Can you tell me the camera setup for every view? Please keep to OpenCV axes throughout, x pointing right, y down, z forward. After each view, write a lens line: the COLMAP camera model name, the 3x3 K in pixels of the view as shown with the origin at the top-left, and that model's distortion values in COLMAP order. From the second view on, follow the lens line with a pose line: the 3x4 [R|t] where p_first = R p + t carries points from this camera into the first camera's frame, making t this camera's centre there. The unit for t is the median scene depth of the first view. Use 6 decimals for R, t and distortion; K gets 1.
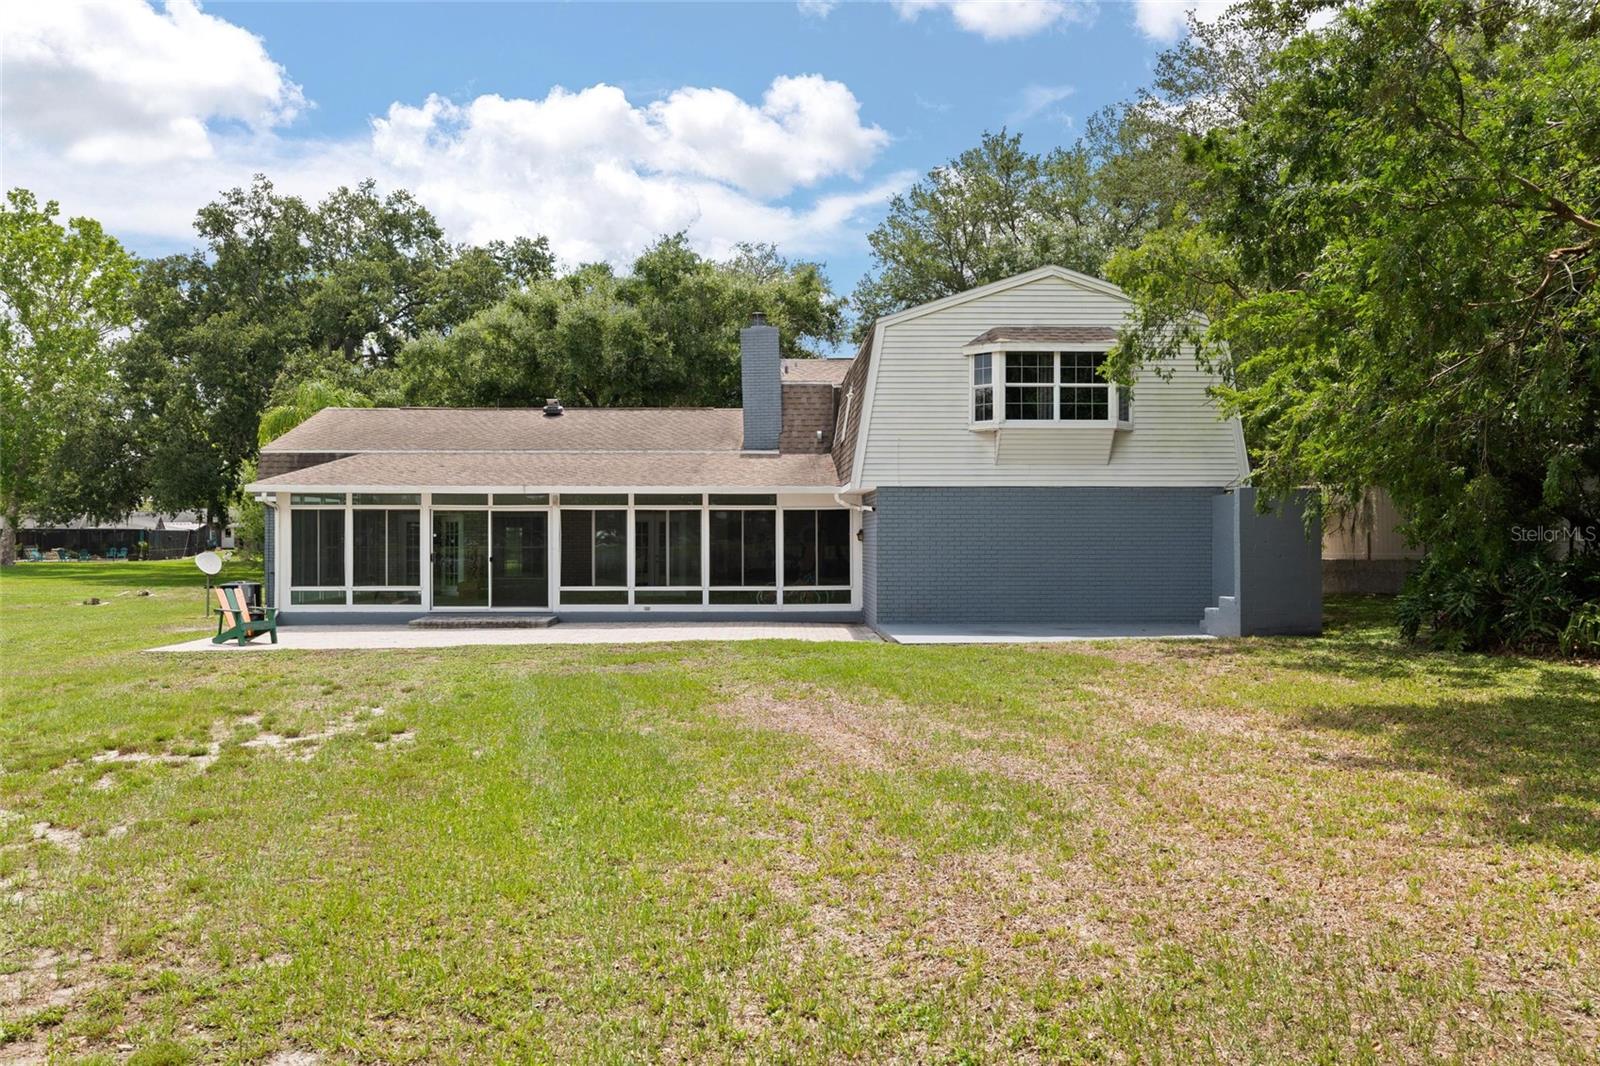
lens RADIAL K [[1239.5, 0, 800.9], [0, 1239.5, 533.1], [0, 0, 1]] dist [-0.005195, -0.002087]
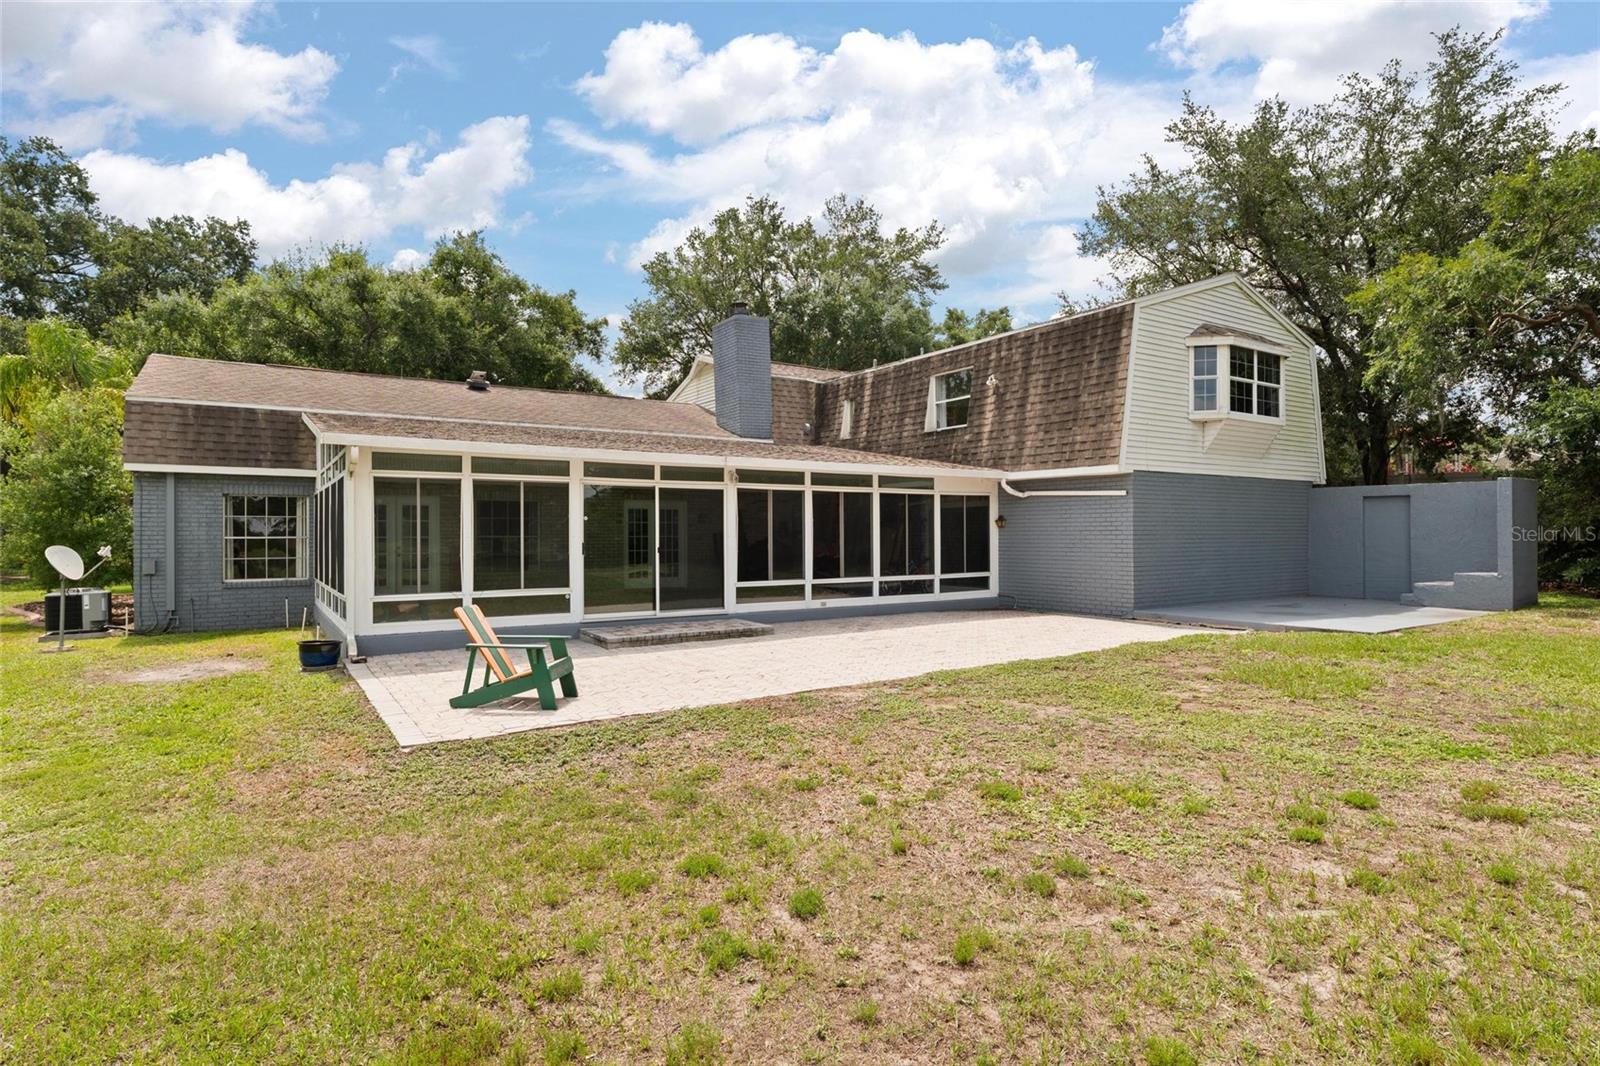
lens RADIAL K [[842.3, 0, 800.5], [0, 842.3, 533.8], [0, 0, 1]] dist [0.001060, 0.003798]
pose [[0.852174, -0.001733, 0.523256, -0.449805], [-0.000774, 0.999989, 0.004573, 0.008739], [-0.523259, -0.004302, 0.852163, 0.501331]]
